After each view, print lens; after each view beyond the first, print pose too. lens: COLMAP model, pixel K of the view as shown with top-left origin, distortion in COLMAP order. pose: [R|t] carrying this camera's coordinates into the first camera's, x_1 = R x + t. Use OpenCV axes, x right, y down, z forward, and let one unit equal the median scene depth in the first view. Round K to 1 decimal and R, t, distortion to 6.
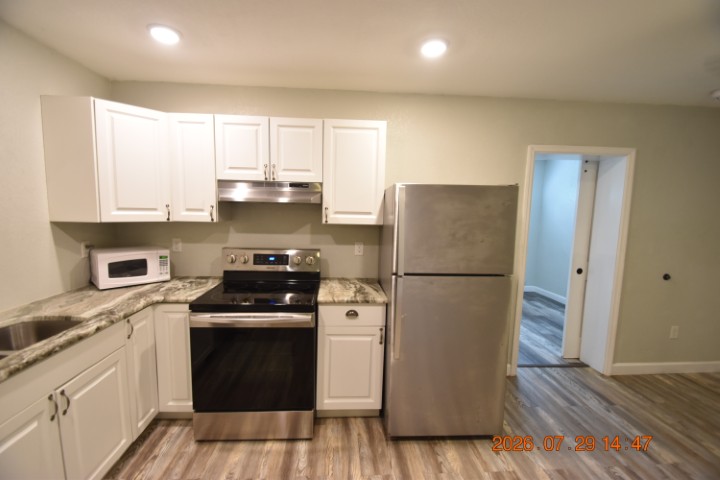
lens RADIAL K [[315.5, 0, 356.5], [0, 315.5, 242.4], [0, 0, 1]] dist [0.007227, -0.011303]
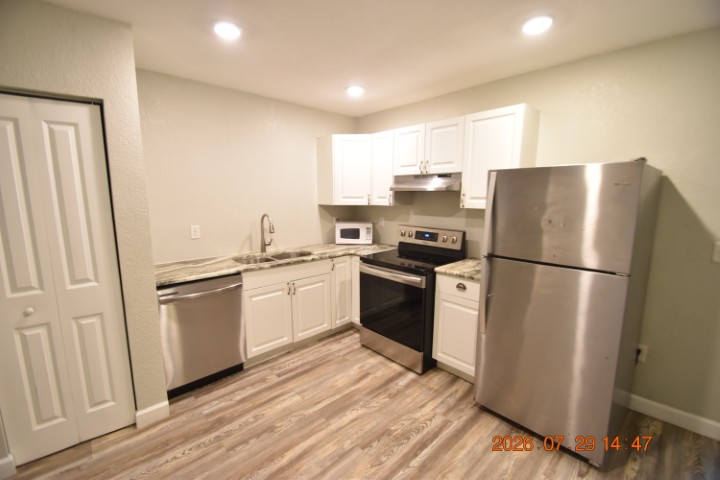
lens RADIAL K [[315.5, 0, 357.1], [0, 315.5, 243.2], [0, 0, 1]] dist [0.007227, -0.011303]
pose [[0.629805, 0.098631, -0.770466, 0.581873], [-0.067738, 0.995101, 0.072016, 0.011217], [0.773794, 0.006834, 0.633401, -0.019626]]
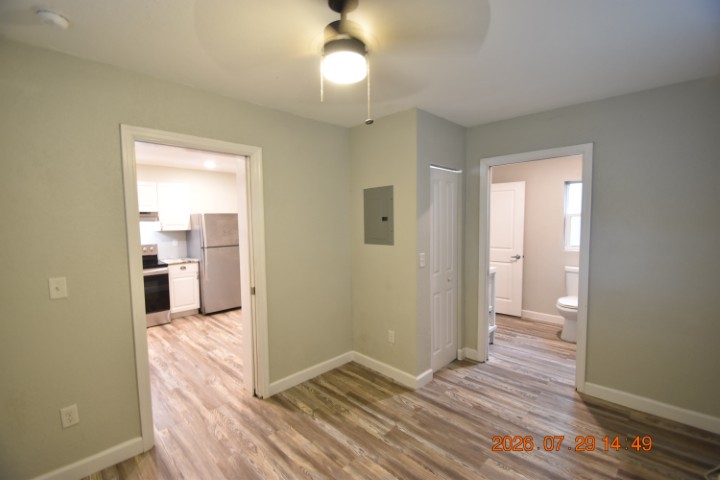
lens RADIAL K [[315.5, 0, 357.0], [0, 315.5, 242.0], [0, 0, 1]] dist [0.007227, -0.011303]
pose [[0.748627, -0.079205, 0.658243, -0.543935], [0.099888, 0.994980, 0.006121, 0.140969], [-0.655424, 0.061168, 0.752780, -1.534105]]
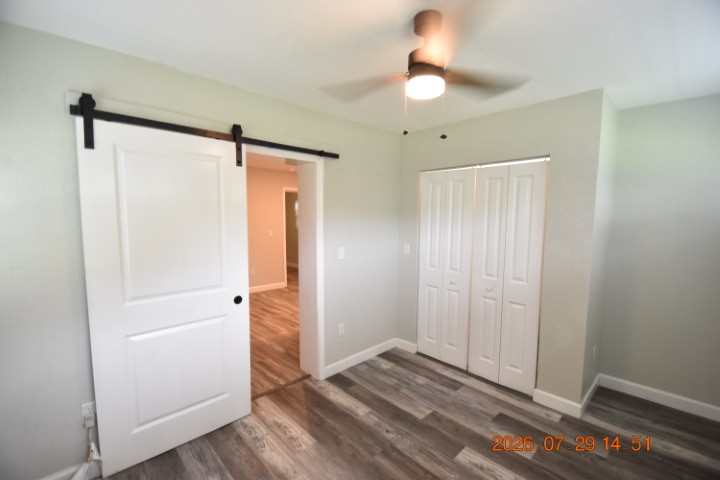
lens RADIAL K [[315.5, 0, 354.5], [0, 315.5, 243.6], [0, 0, 1]] dist [0.007227, -0.011303]
pose [[-0.762434, 0.030297, -0.646356, 1.366023], [-0.091024, 0.983949, 0.153492, -0.242163], [0.640632, 0.175862, -0.747438, 2.407178]]
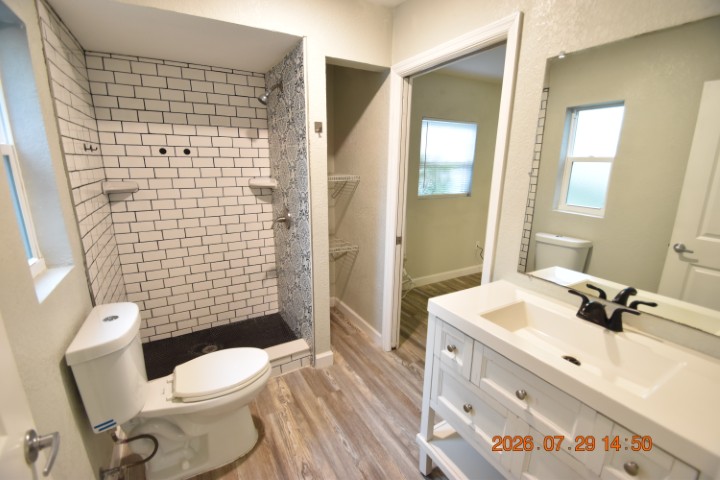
lens RADIAL K [[315.5, 0, 359.9], [0, 315.5, 241.0], [0, 0, 1]] dist [0.007227, -0.011303]
pose [[-0.894317, 0.080833, -0.440071, 1.499401], [-0.073086, 0.943945, 0.321911, 0.064337], [0.441424, 0.320053, -0.838279, -0.321935]]
